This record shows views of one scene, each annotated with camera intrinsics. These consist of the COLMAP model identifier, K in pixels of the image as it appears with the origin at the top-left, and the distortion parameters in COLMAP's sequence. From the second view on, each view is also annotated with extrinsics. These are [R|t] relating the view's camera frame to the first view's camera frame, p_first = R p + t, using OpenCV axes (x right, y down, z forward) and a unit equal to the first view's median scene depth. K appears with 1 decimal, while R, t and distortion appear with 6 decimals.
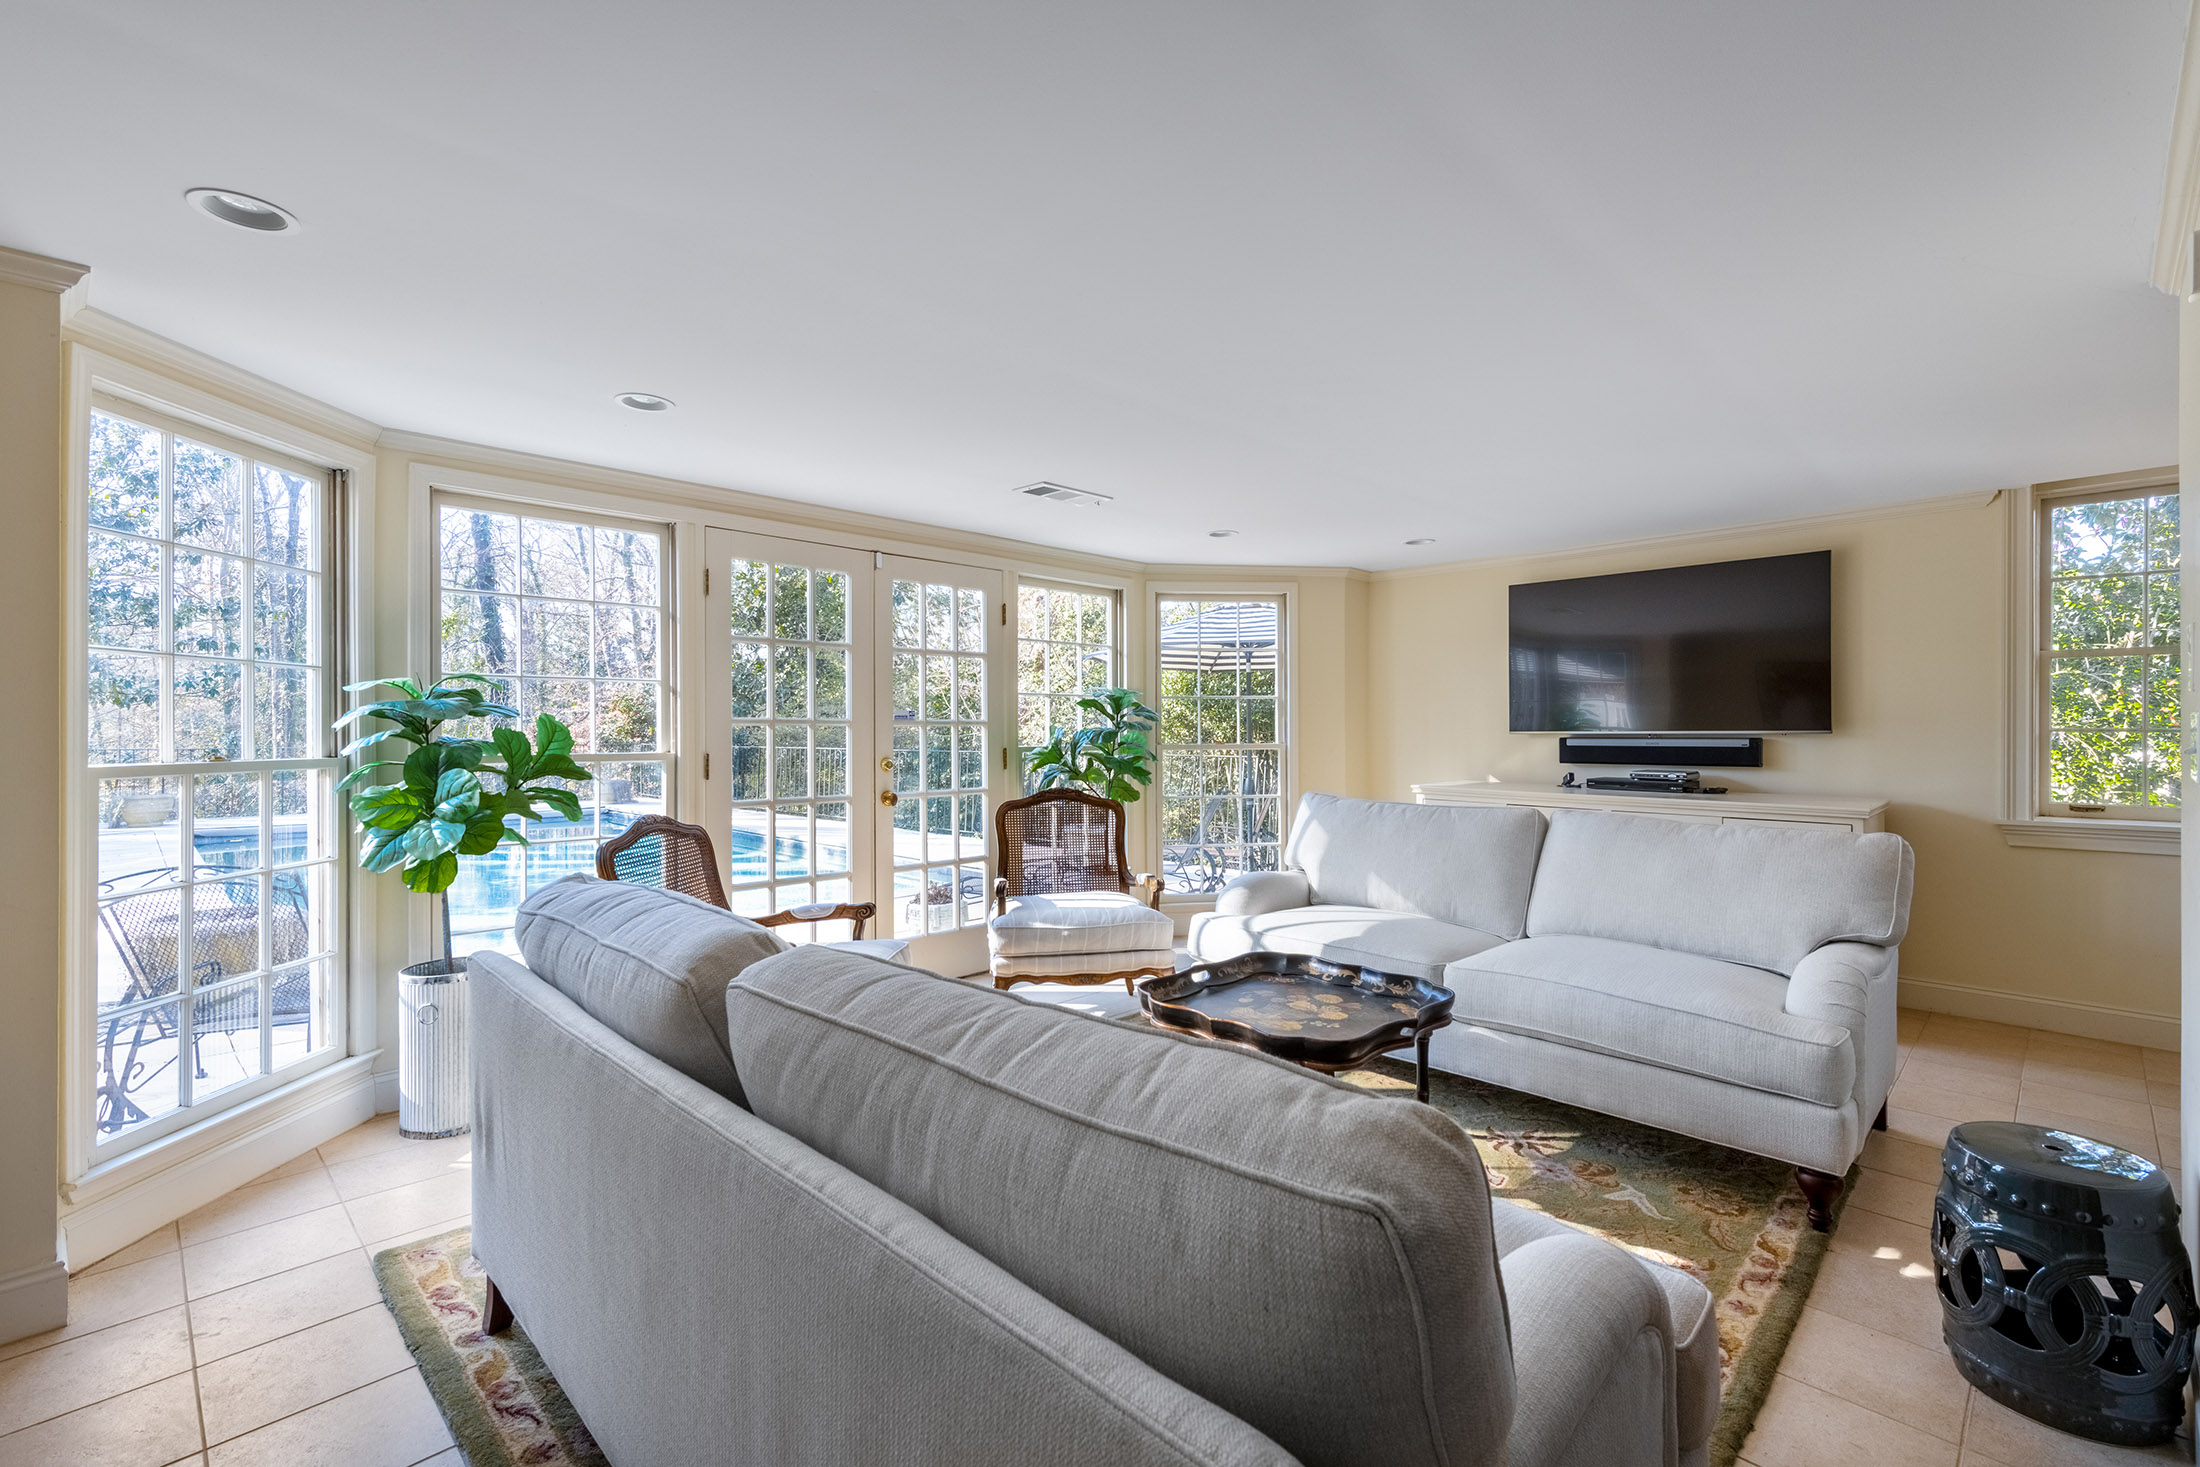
lens RADIAL K [[986.7, 0, 1094.3], [0, 986.7, 738.6], [0, 0, 1]] dist [-0.000990, -0.000300]
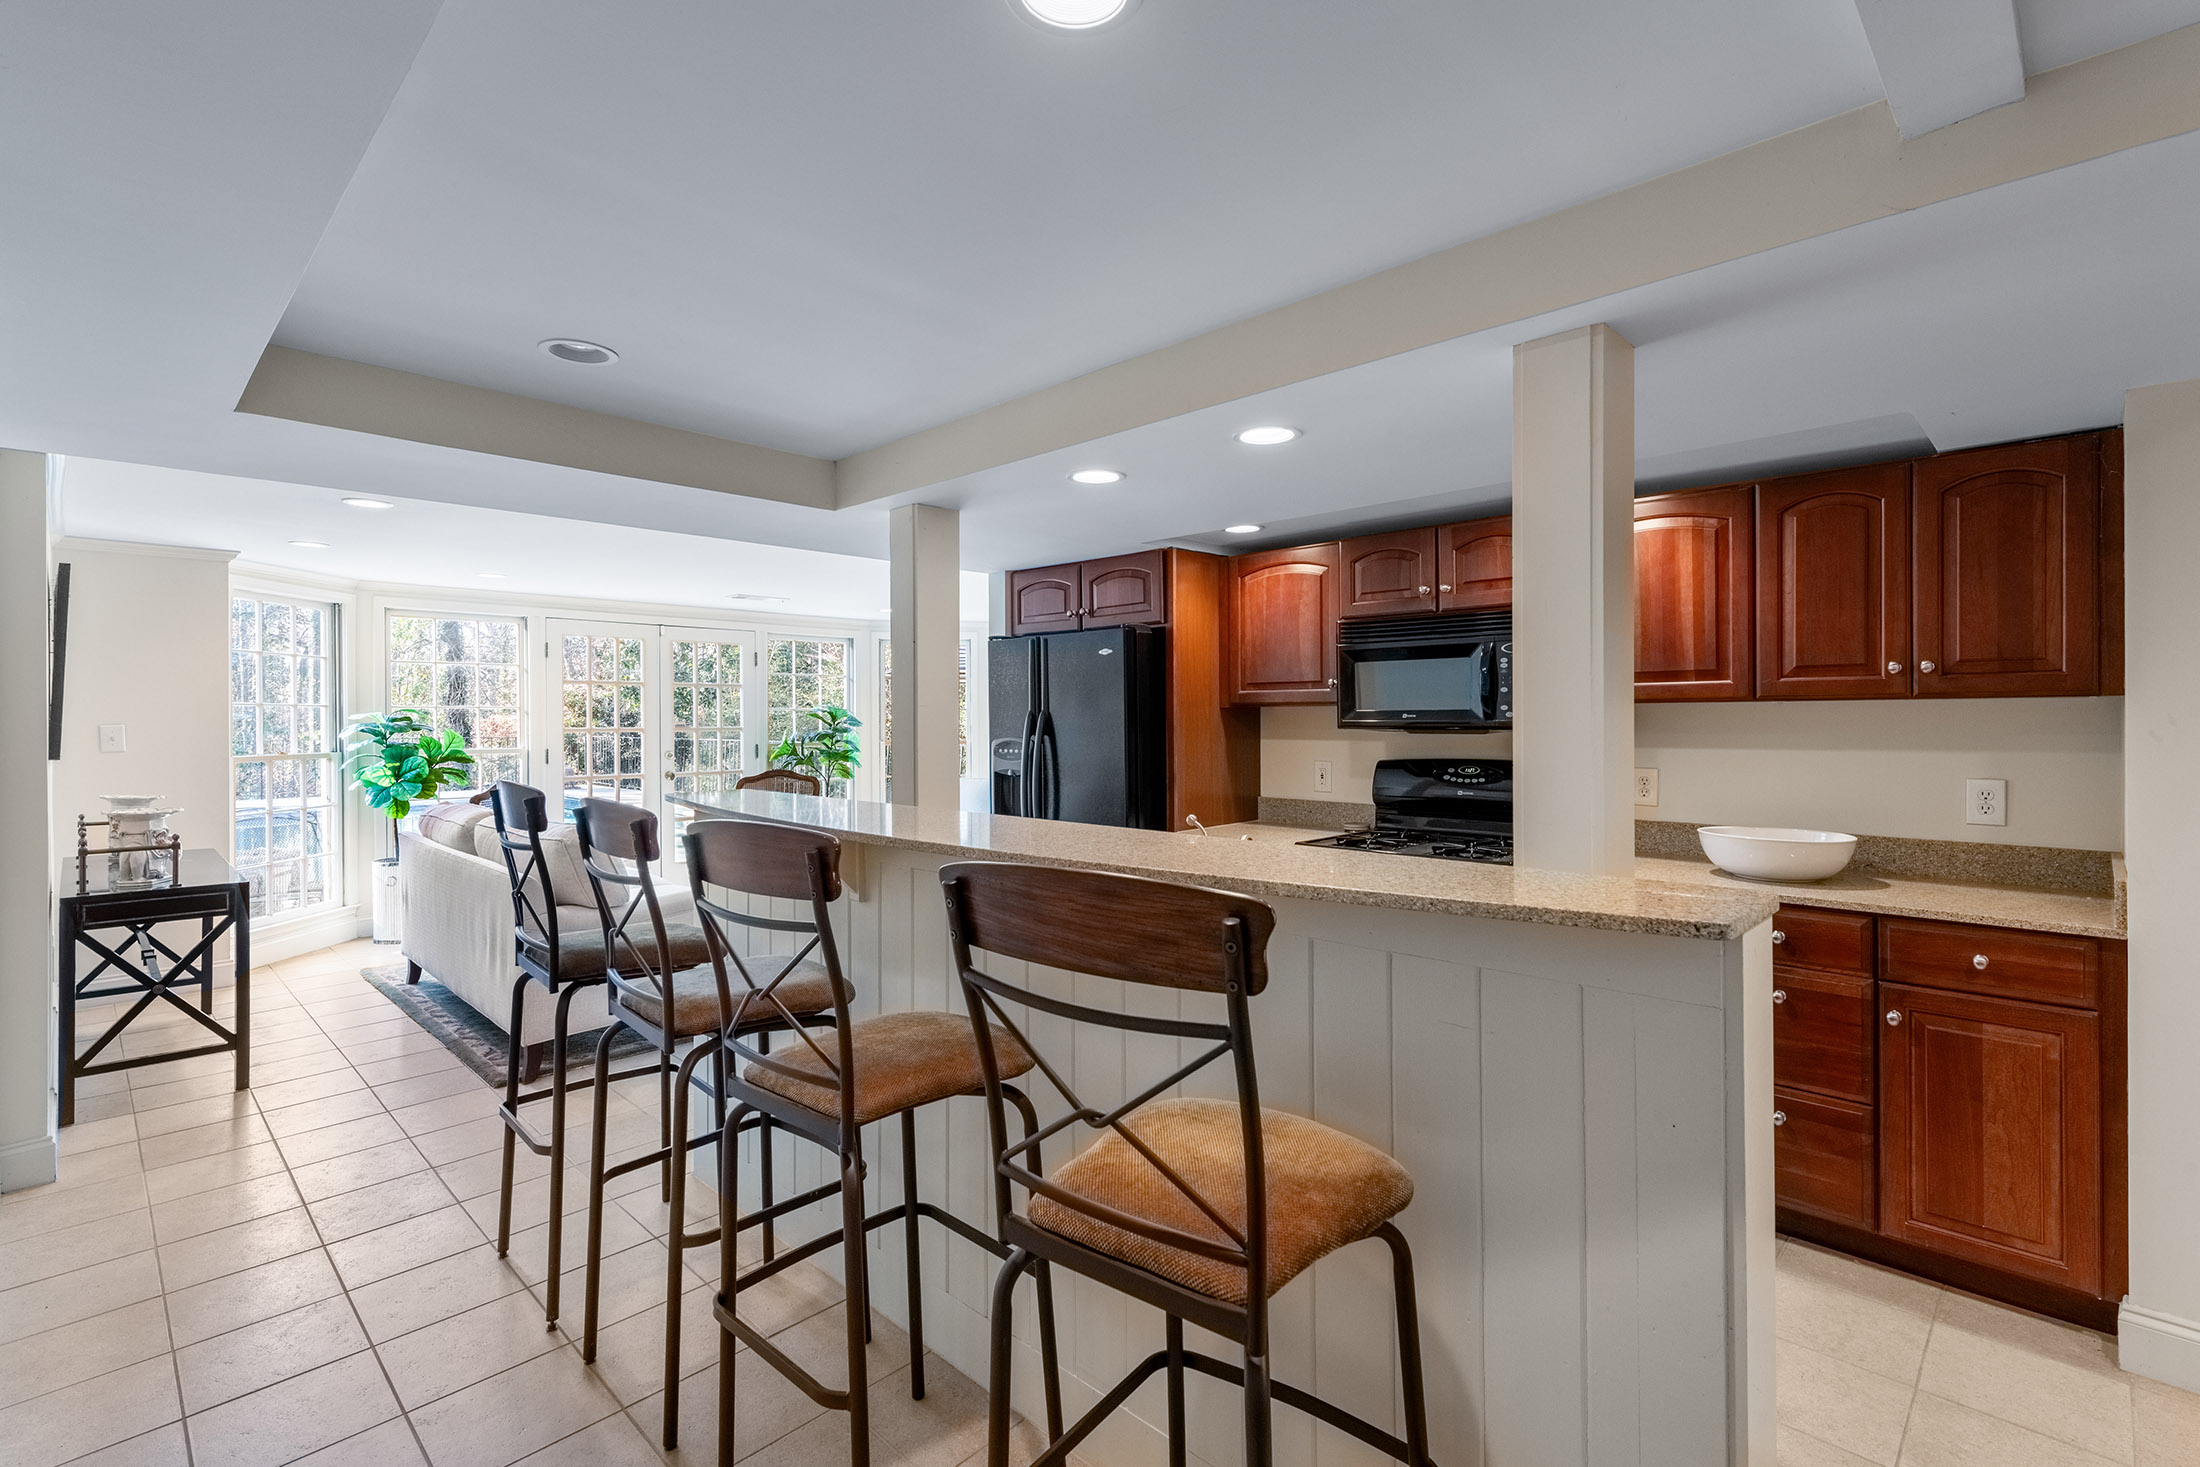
lens RADIAL K [[985.8, 0, 1100.0], [0, 985.8, 733.5], [0, 0, 1]] dist [0.001060, 0.000212]
pose [[0.999724, -0.005026, 0.022929, 0.681321], [0.004976, 0.999985, 0.002228, -0.015384], [-0.022939, -0.002113, 0.999735, -0.969612]]
